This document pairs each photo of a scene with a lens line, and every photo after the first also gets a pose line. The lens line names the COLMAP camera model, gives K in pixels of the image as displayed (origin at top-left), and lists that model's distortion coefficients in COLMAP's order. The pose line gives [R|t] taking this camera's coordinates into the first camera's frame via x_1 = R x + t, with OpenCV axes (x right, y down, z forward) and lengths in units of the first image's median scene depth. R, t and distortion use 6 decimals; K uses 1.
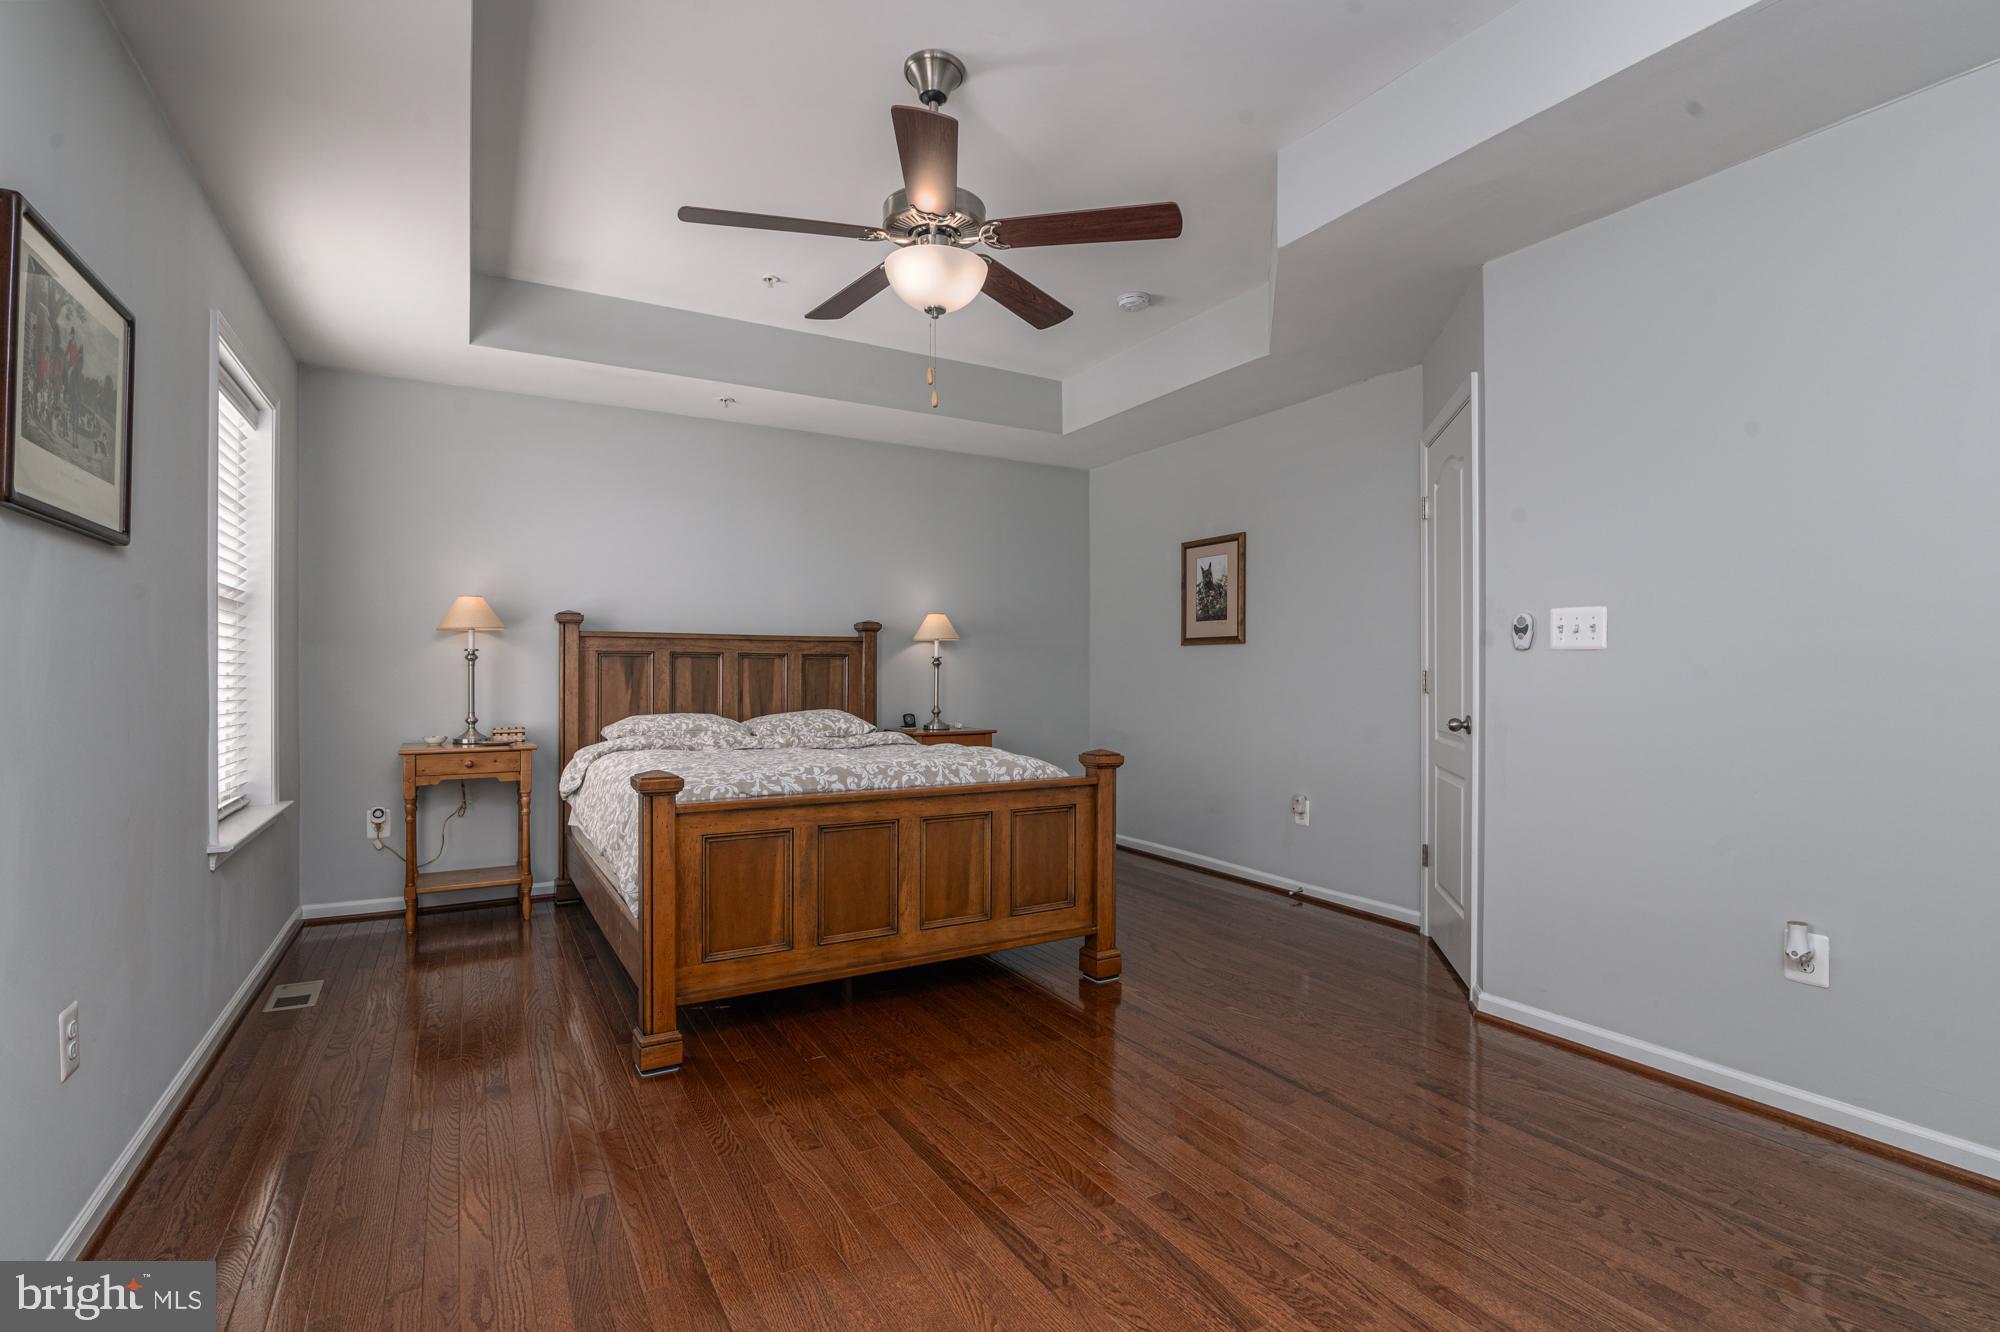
lens RADIAL K [[933.7, 0, 1041.4], [0, 933.7, 669.7], [0, 0, 1]] dist [-0.005455, -0.000479]
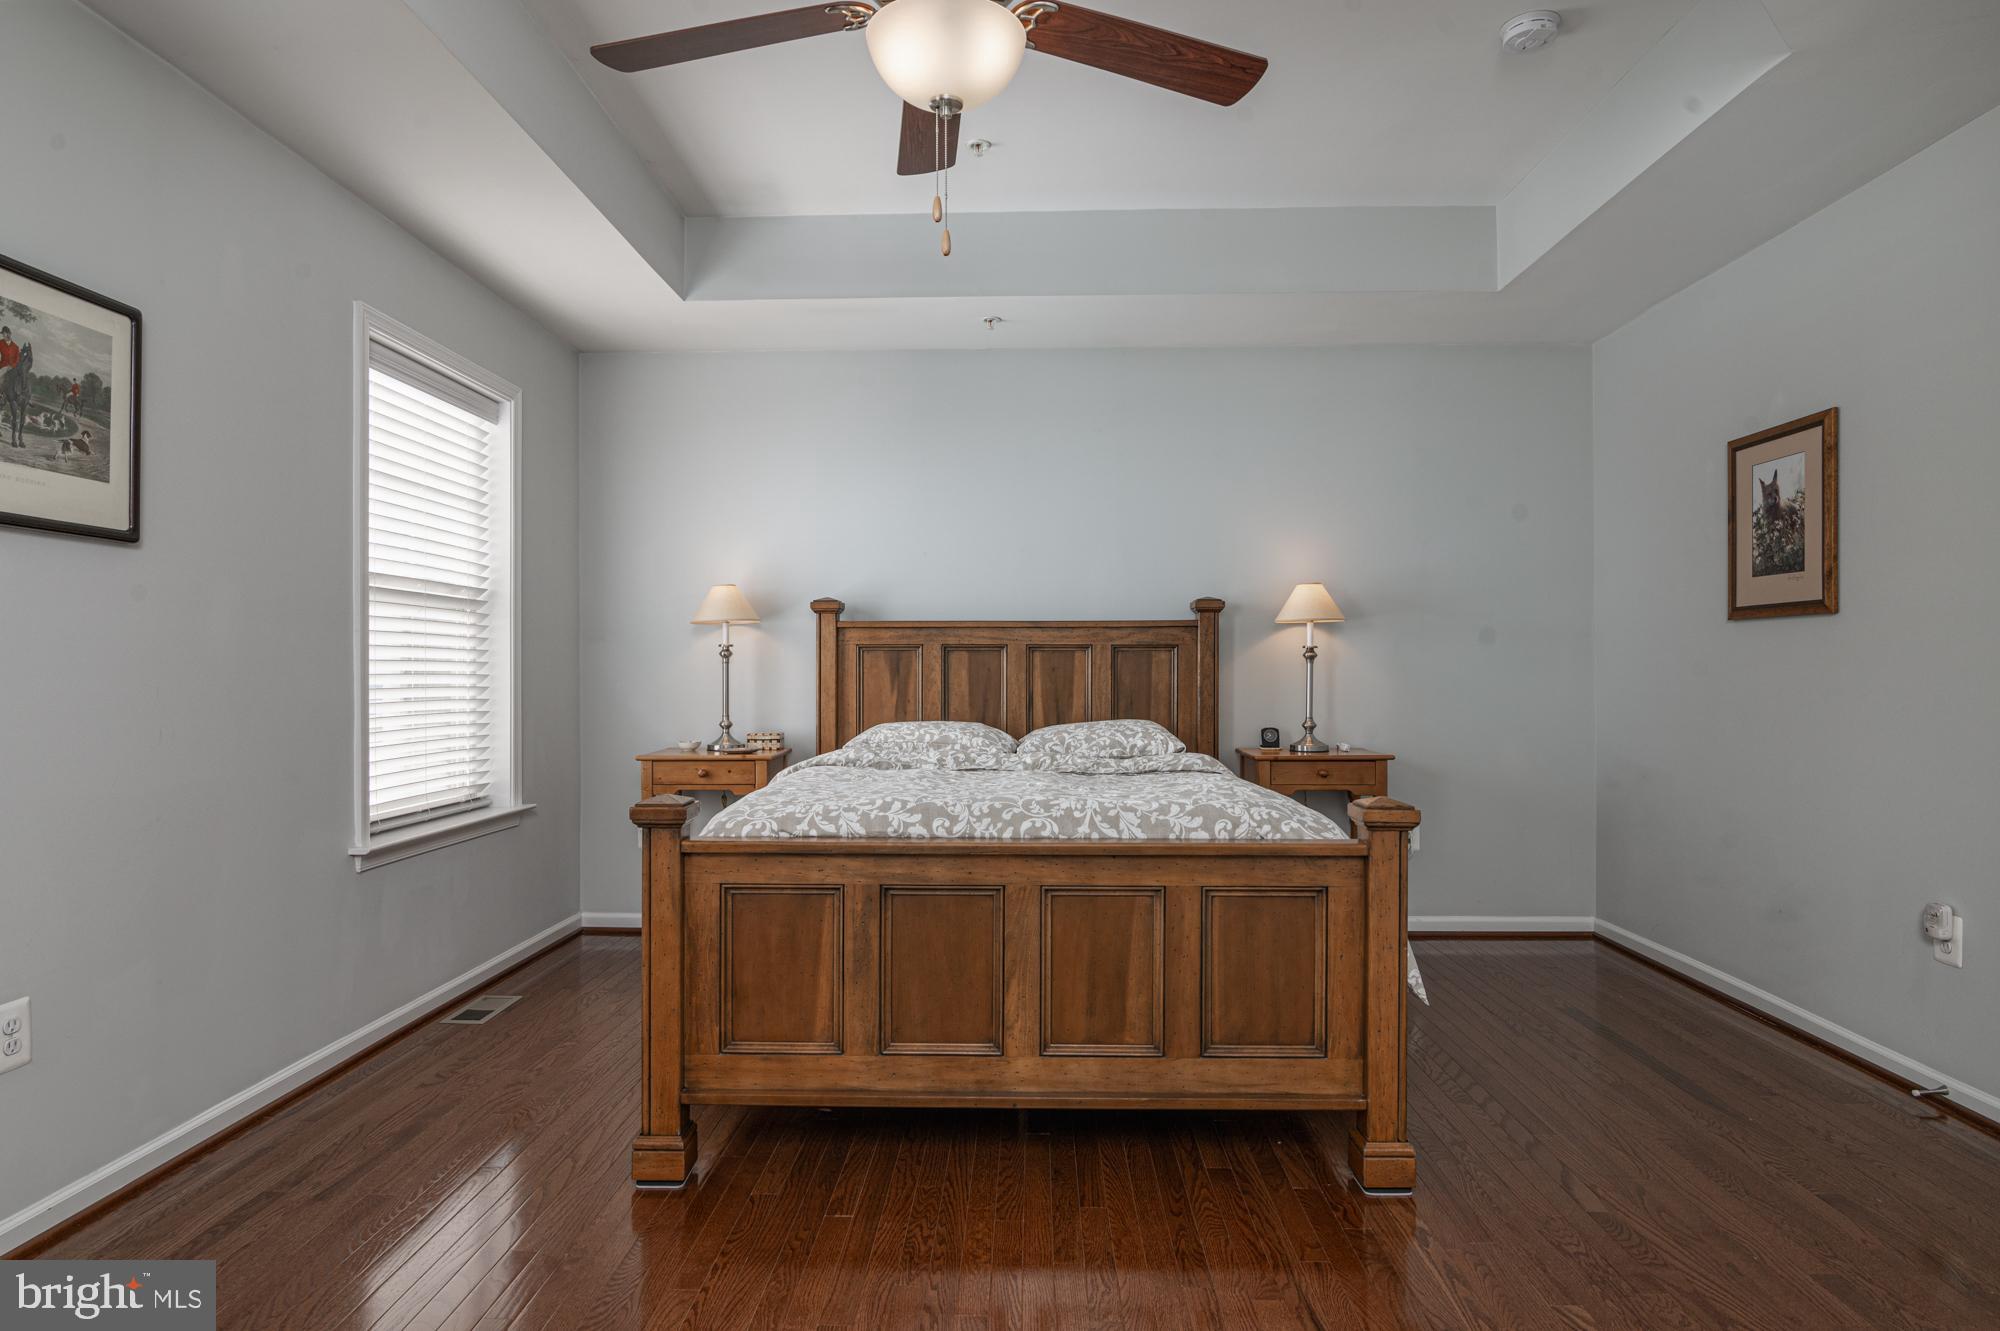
lens RADIAL K [[1158.7, 0, 1000.0], [0, 1158.7, 665.5], [0, 0, 1]] dist [-0.002205, -0.001217]
pose [[0.839747, -0.005864, -0.542945, 0.232668], [0.004892, 0.999983, -0.003233, 0.003108], [0.542955, 0.000059, 0.839762, 0.229993]]
